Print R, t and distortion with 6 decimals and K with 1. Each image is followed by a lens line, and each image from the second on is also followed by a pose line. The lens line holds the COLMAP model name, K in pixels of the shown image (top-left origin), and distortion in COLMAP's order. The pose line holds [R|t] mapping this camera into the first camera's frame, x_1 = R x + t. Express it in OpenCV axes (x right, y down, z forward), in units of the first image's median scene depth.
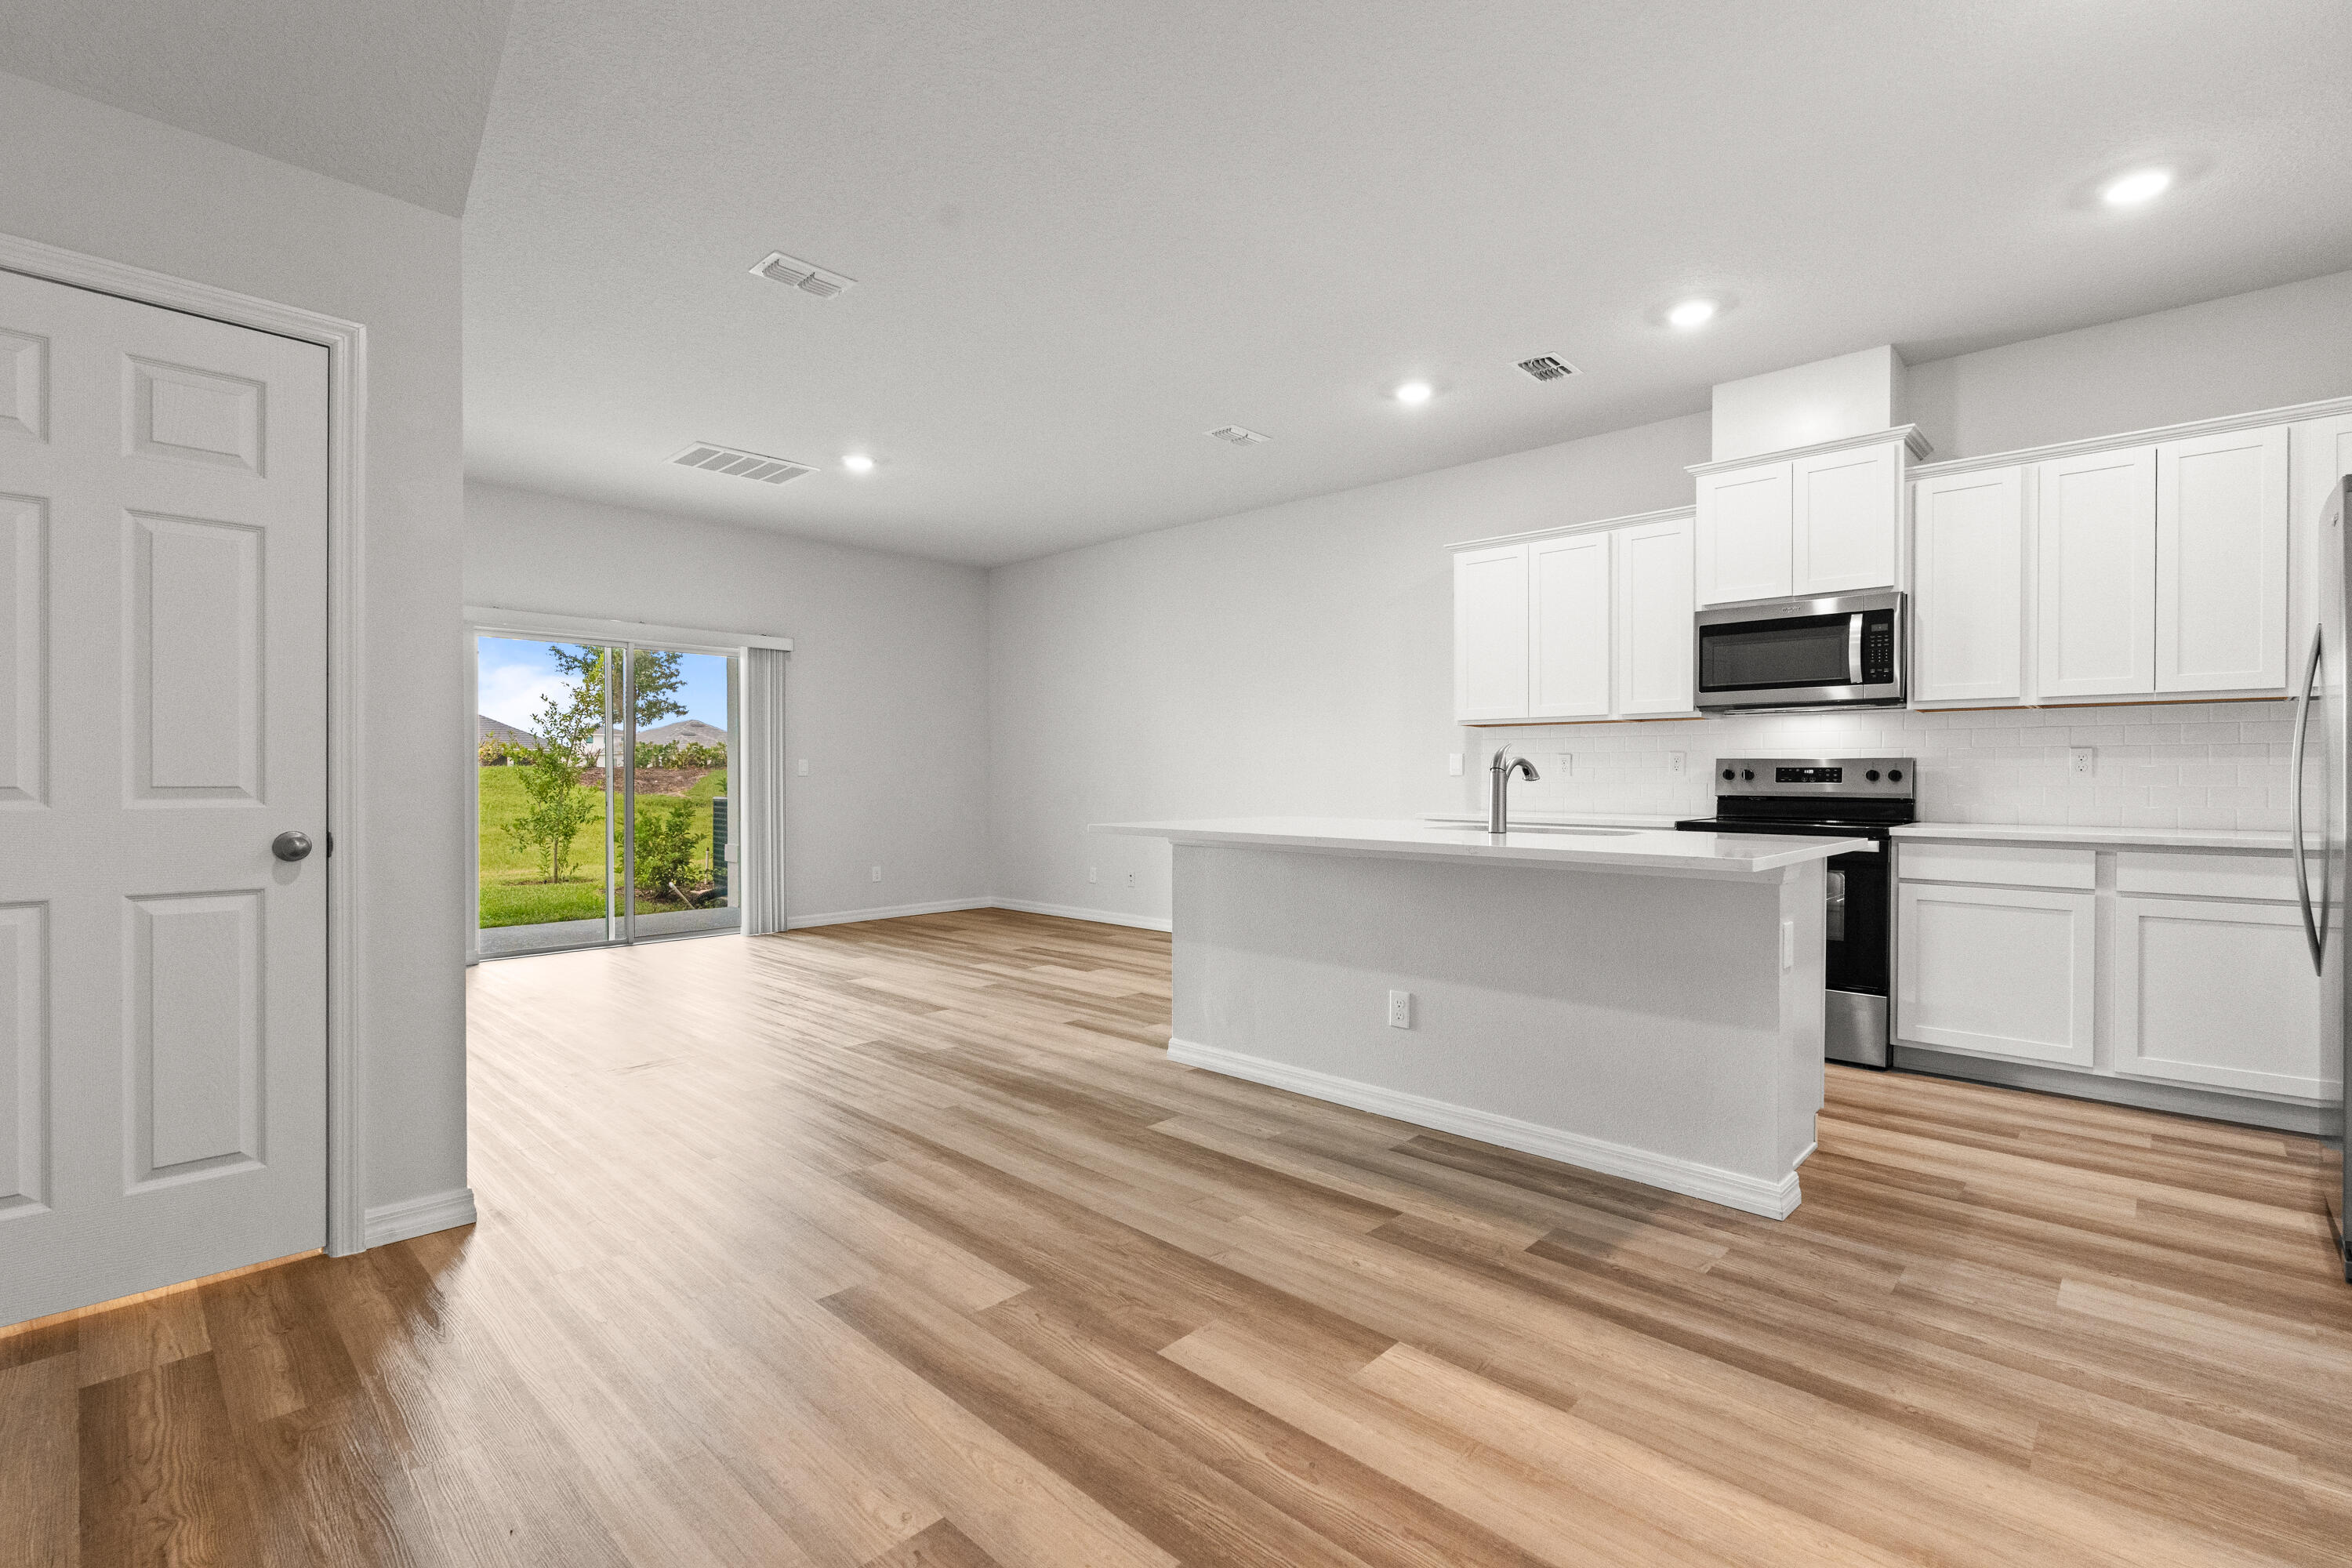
lens RADIAL K [[1038.8, 0, 1183.7], [0, 1038.8, 773.9], [0, 0, 1]] dist [-0.008486, 0.001102]
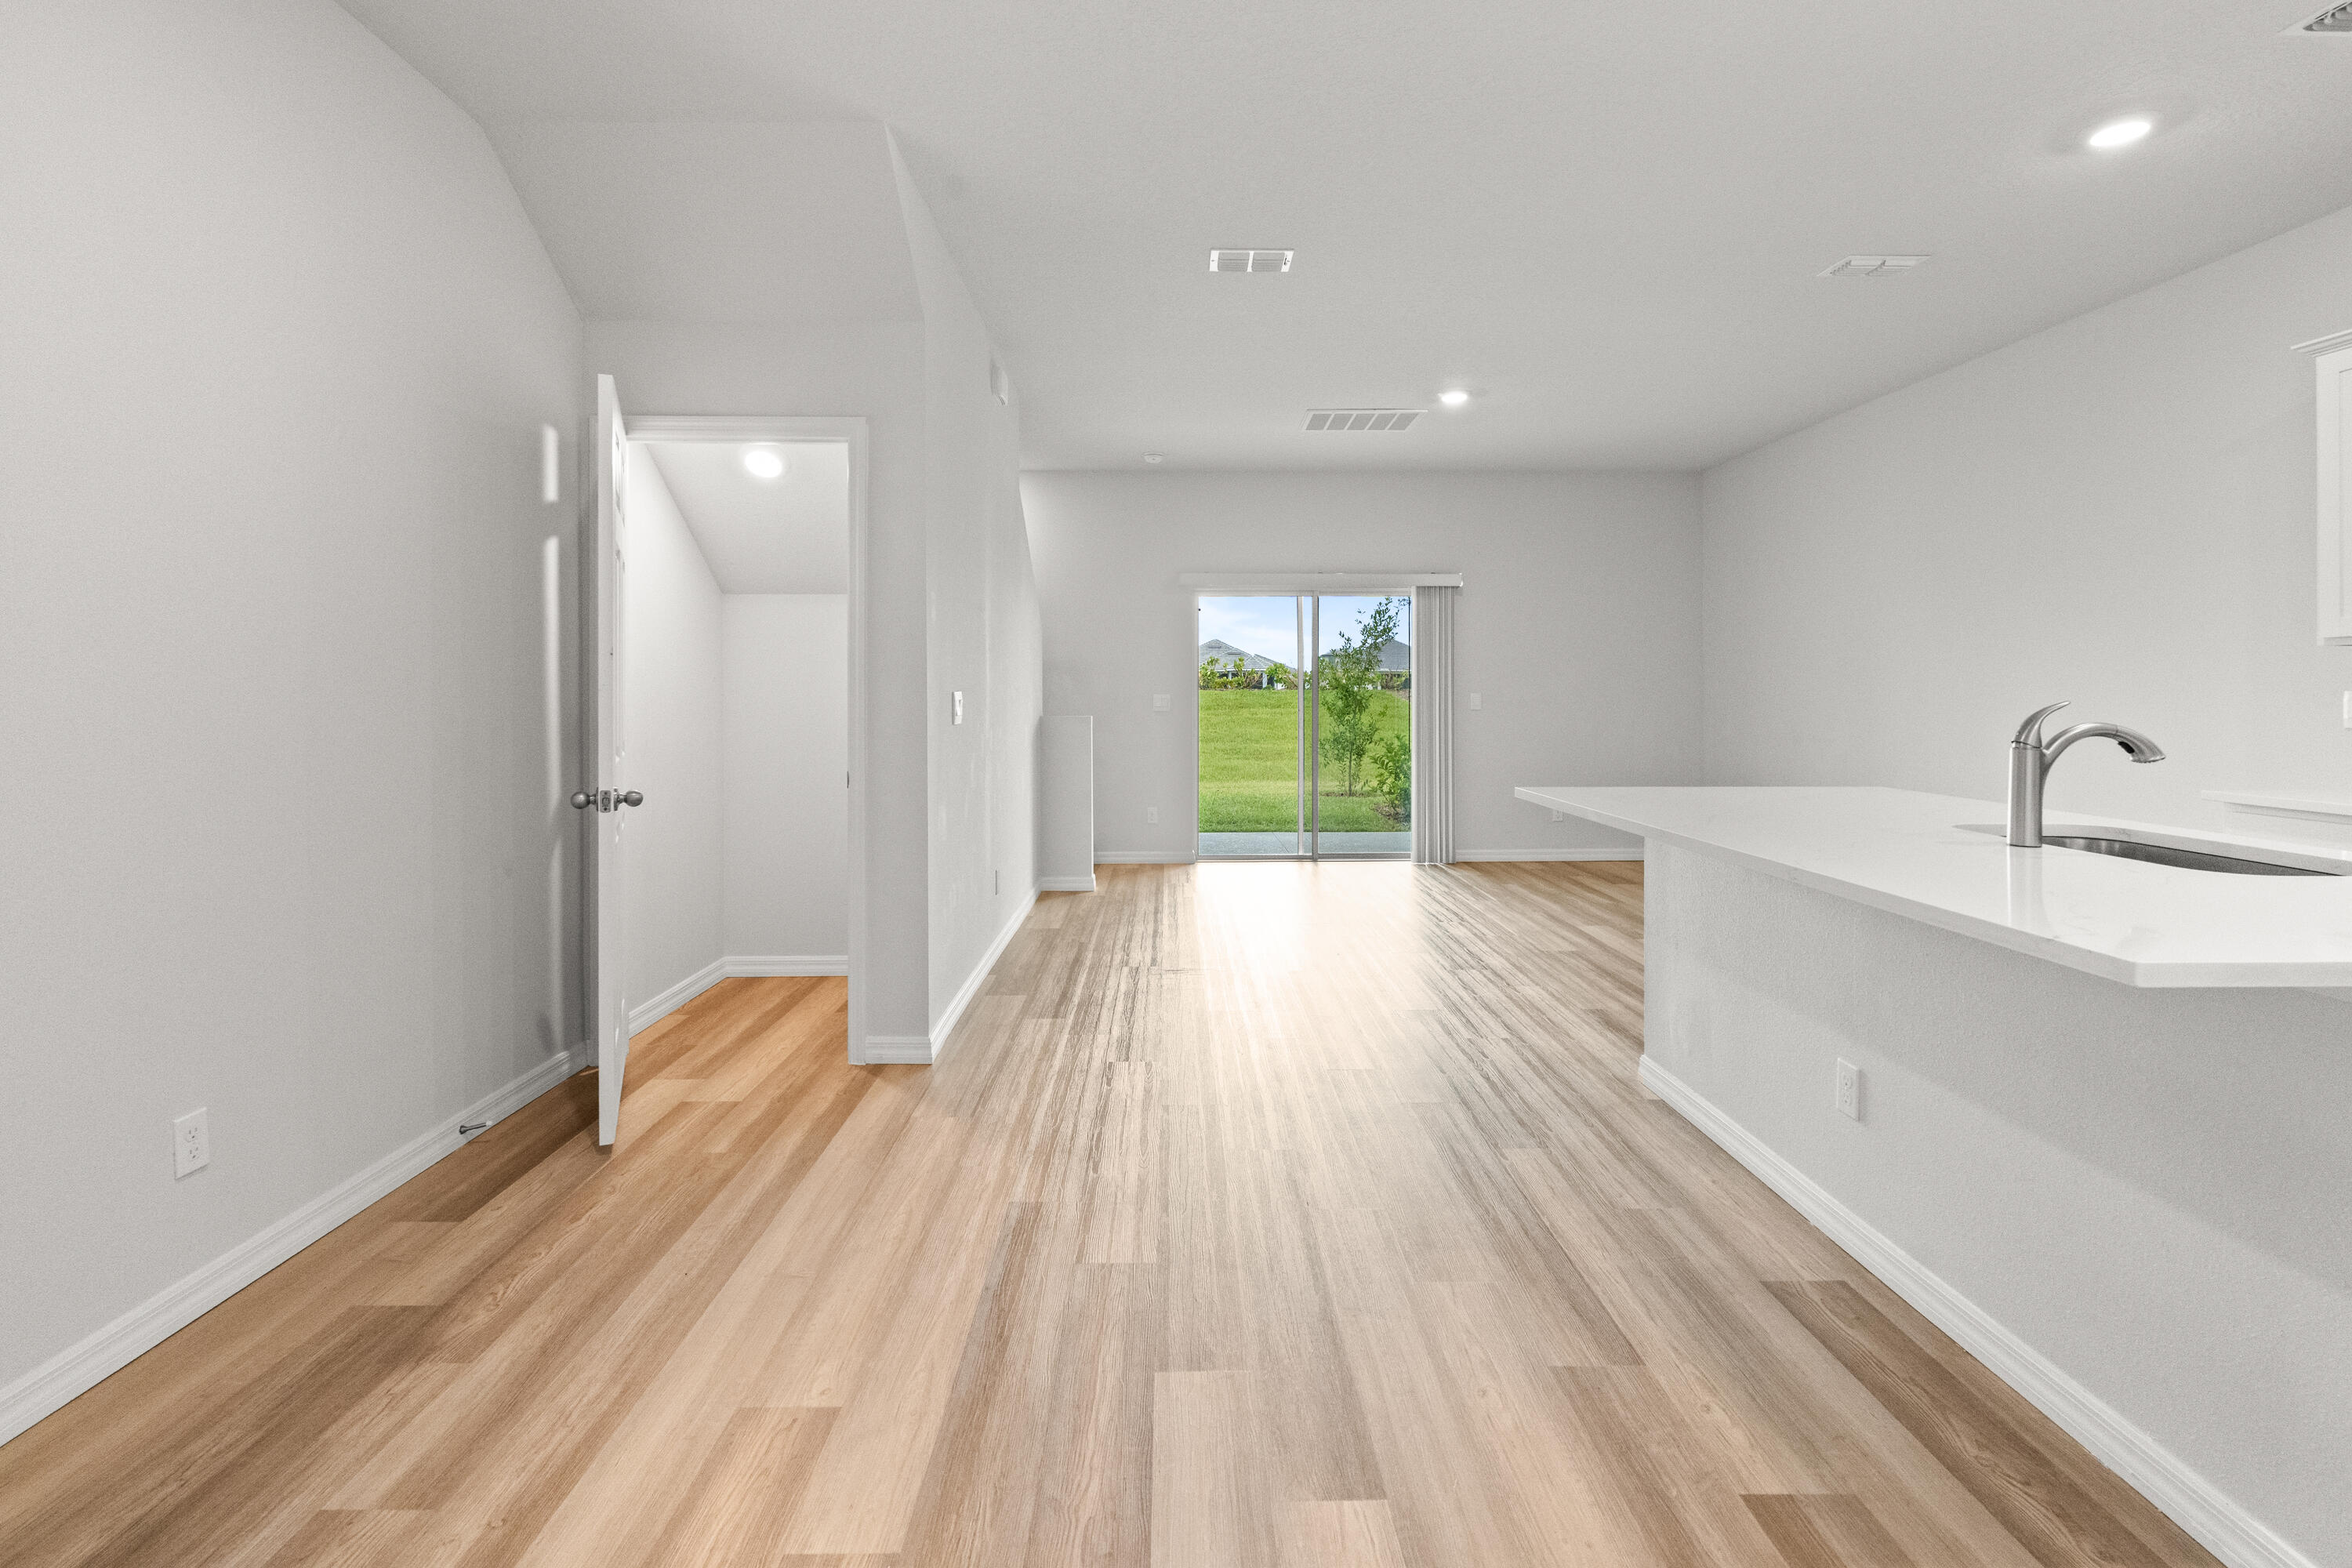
lens RADIAL K [[1069.4, 0, 1204.5], [0, 1069.4, 692.1], [0, 0, 1]] dist [-0.004924, 0.000323]
pose [[0.705467, -0.001041, -0.708742, 0.249108], [0.002420, 0.999997, 0.000939, -0.023072], [0.708738, -0.002378, 0.705467, 0.122374]]
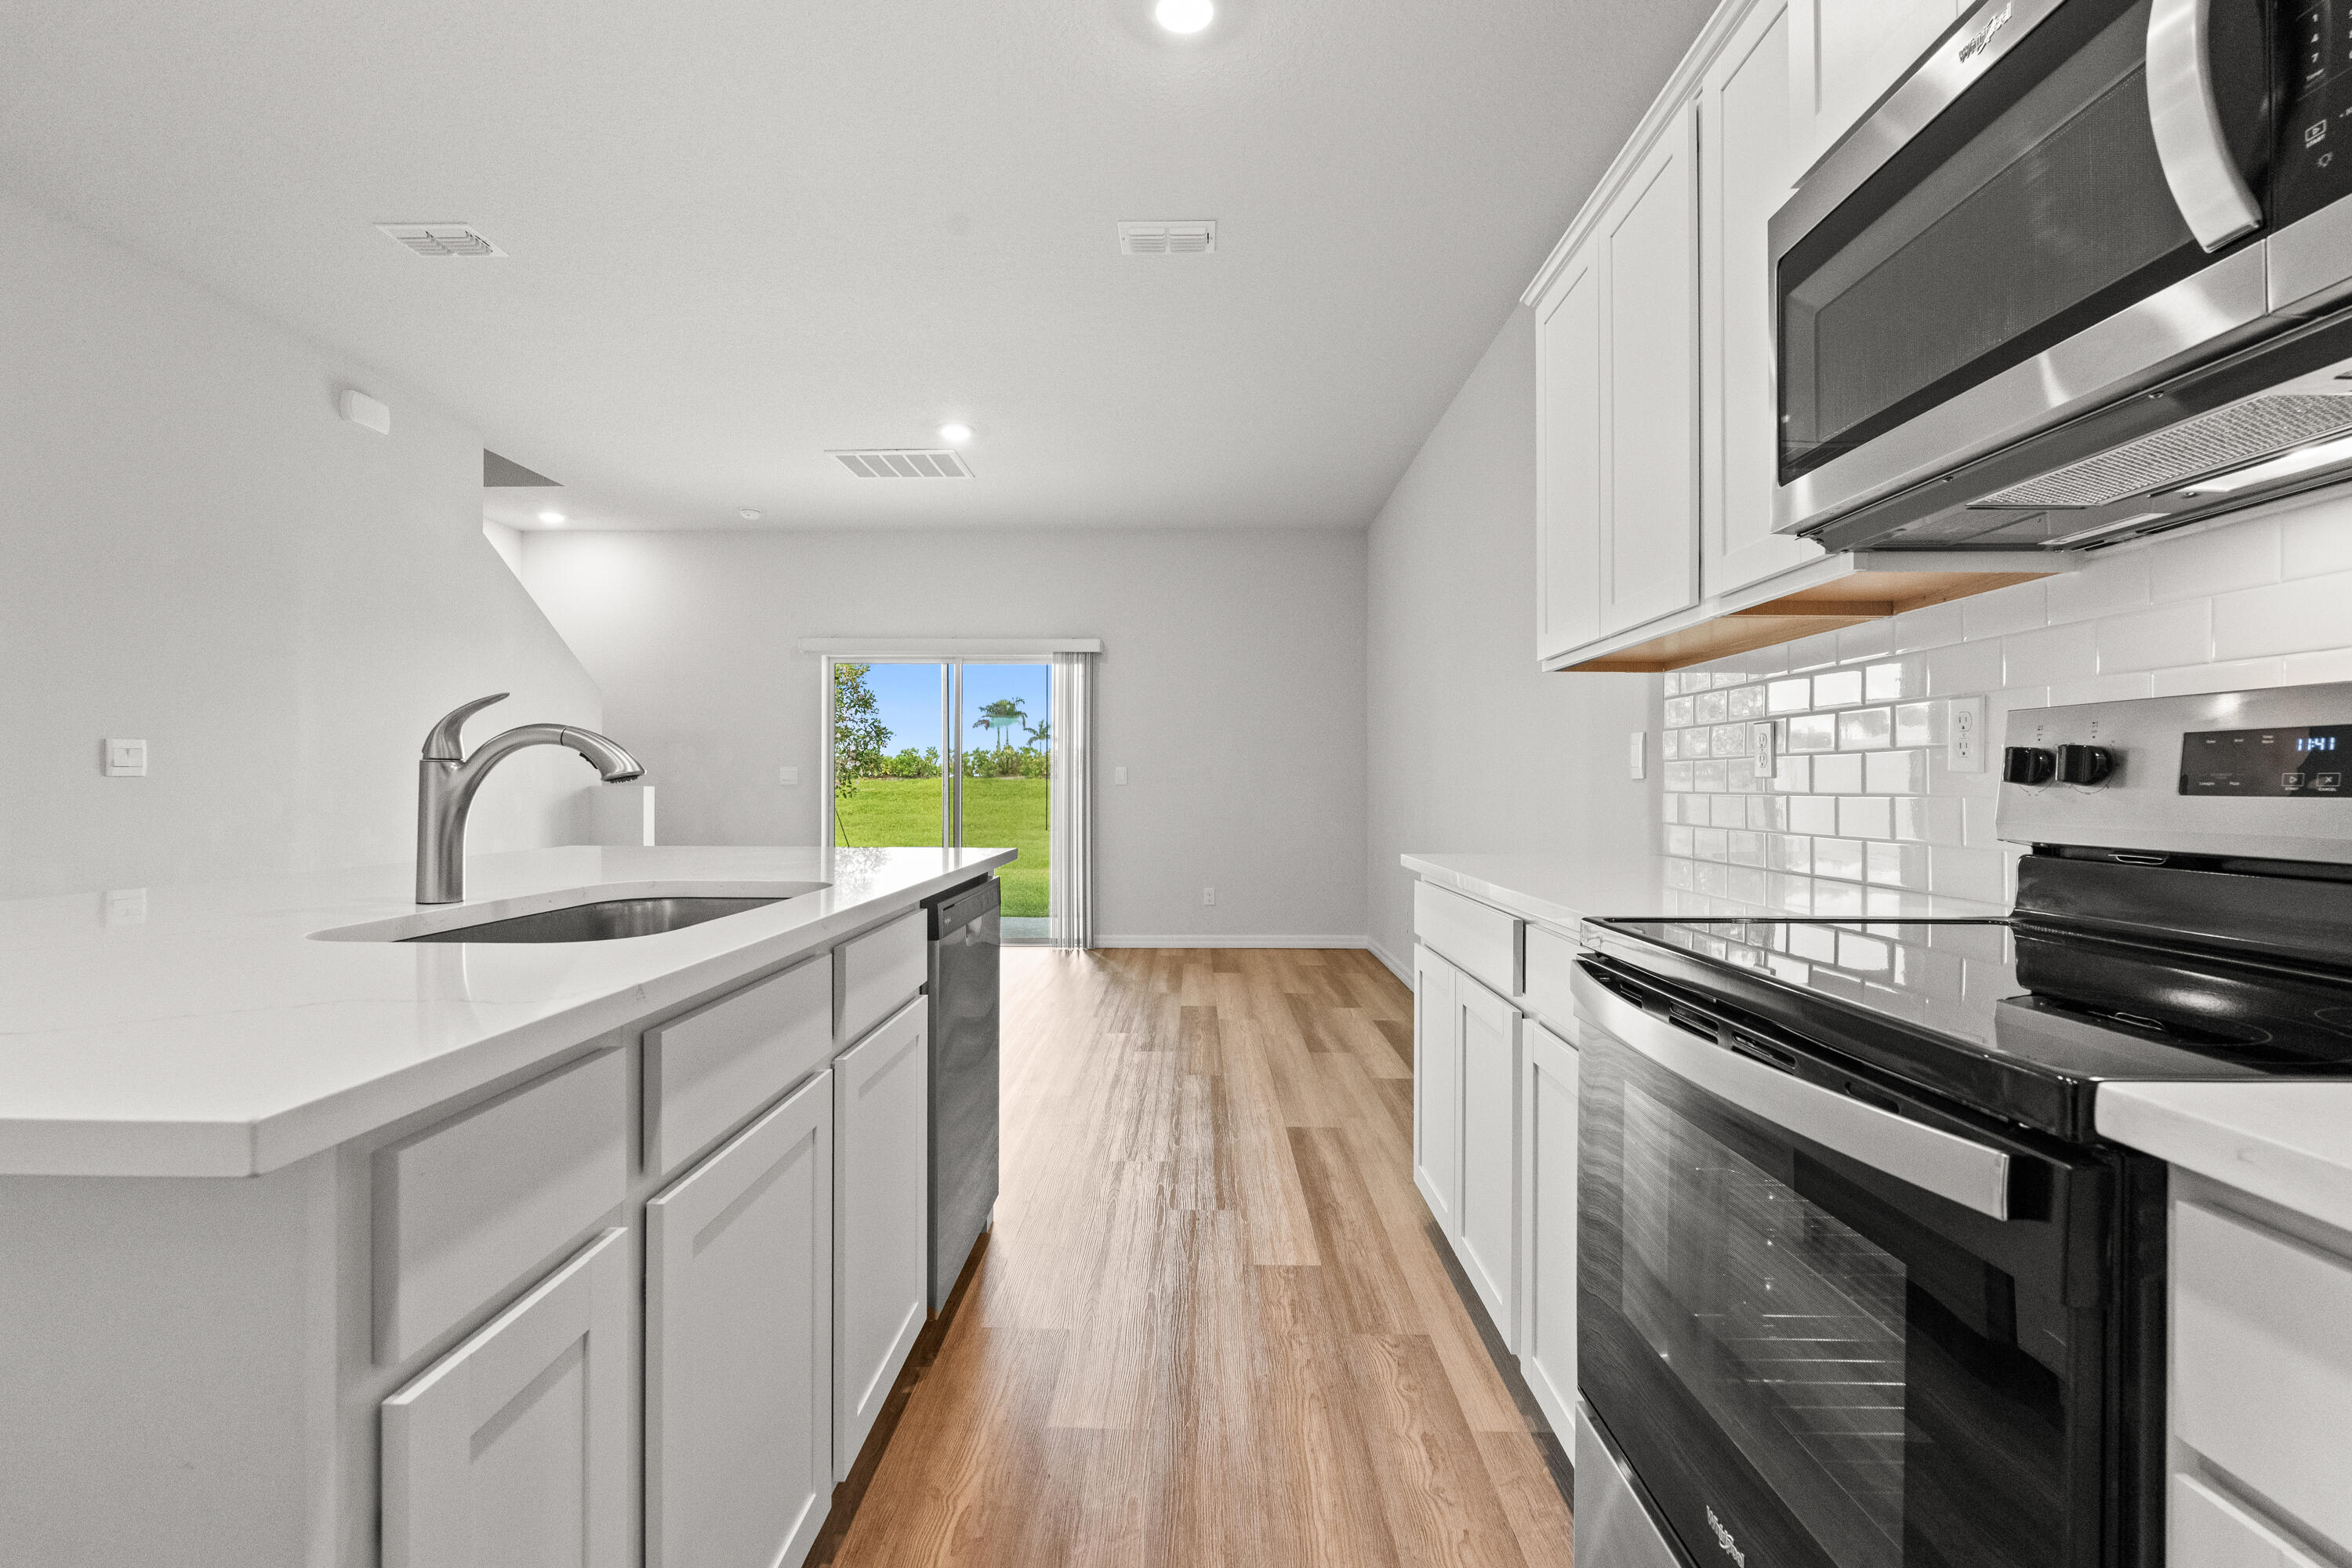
lens RADIAL K [[1038.8, 0, 1183.7], [0, 1038.8, 773.9], [0, 0, 1]] dist [-0.008486, 0.001102]
pose [[0.678386, -0.008550, -0.734656, 0.495515], [-0.000081, 0.999931, -0.011712, 0.004609], [0.734706, 0.008005, 0.678339, 0.568260]]
